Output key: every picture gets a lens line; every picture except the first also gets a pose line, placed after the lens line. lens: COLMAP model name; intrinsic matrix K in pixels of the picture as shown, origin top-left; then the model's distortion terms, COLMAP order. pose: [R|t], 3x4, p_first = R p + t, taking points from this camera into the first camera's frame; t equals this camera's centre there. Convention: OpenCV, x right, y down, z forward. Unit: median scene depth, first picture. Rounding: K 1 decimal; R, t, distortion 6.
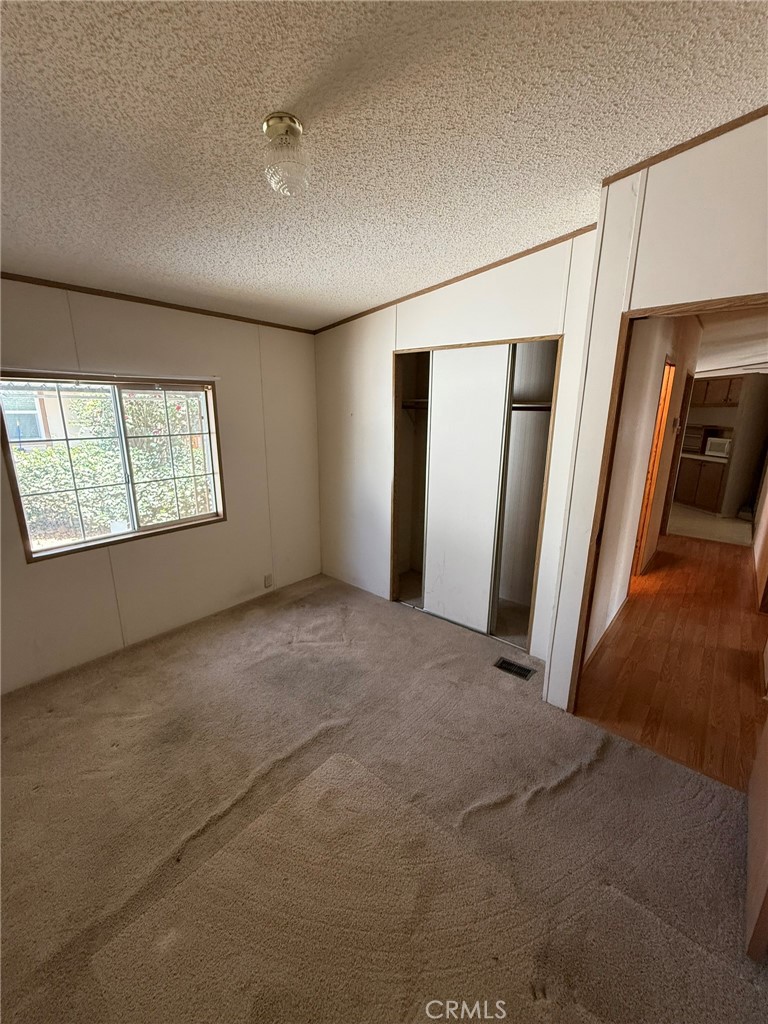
lens RADIAL K [[410.4, 0, 384.6], [0, 410.4, 509.0], [0, 0, 1]] dist [-0.000179, -0.000043]
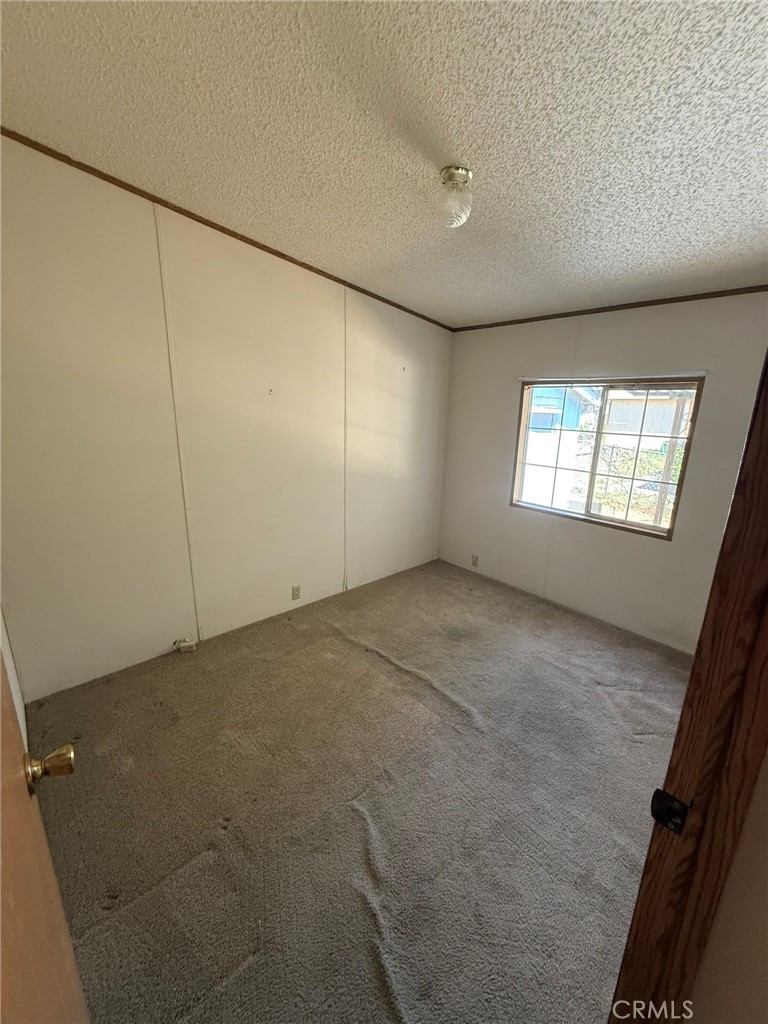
lens RADIAL K [[410.4, 0, 384.6], [0, 410.4, 509.0], [0, 0, 1]] dist [-0.000179, -0.000043]
pose [[-0.135758, 0.236501, -0.962100, 0.739740], [-0.268238, 0.926048, 0.265488, -0.149561], [0.953739, 0.294114, -0.062280, 0.698364]]
